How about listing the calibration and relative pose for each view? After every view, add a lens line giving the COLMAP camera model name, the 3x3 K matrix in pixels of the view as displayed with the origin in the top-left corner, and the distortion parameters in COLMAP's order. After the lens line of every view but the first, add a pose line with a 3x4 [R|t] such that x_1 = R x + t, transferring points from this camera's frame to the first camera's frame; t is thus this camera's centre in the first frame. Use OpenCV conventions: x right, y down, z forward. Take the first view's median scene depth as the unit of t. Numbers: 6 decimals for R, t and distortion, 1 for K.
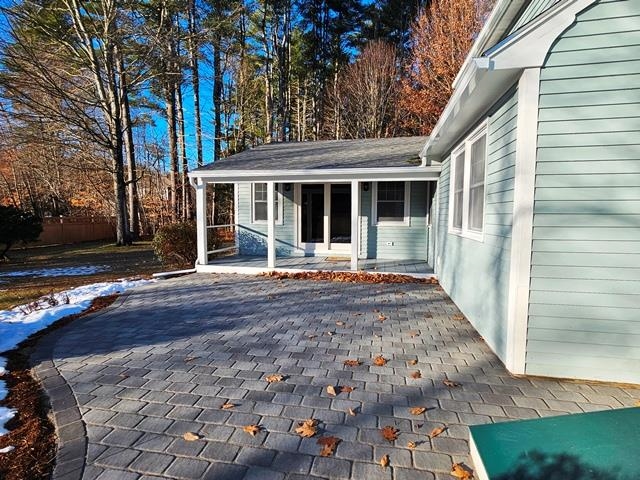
lens RADIAL K [[326.9, 0, 320.0], [0, 326.9, 240.0], [0, 0, 1]] dist [0.001203, 0.000916]
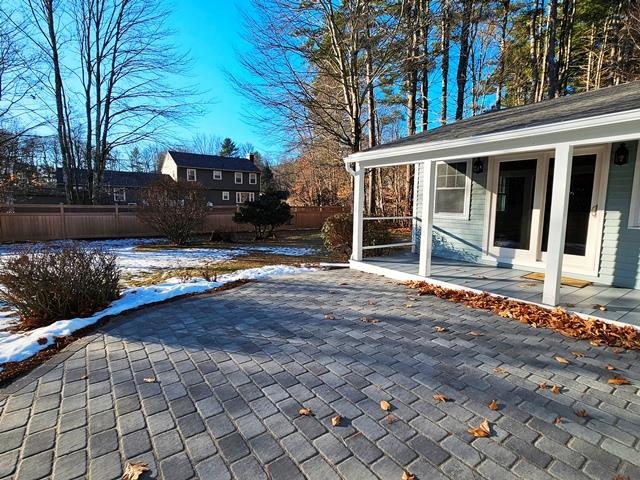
lens RADIAL K [[326.9, 0, 320.0], [0, 326.9, 240.0], [0, 0, 1]] dist [0.001203, 0.000916]
pose [[0.732462, 0.083043, -0.675724, 0.172309], [-0.066278, 0.996516, 0.050623, -0.019896], [0.677574, 0.007706, 0.735414, 0.281096]]
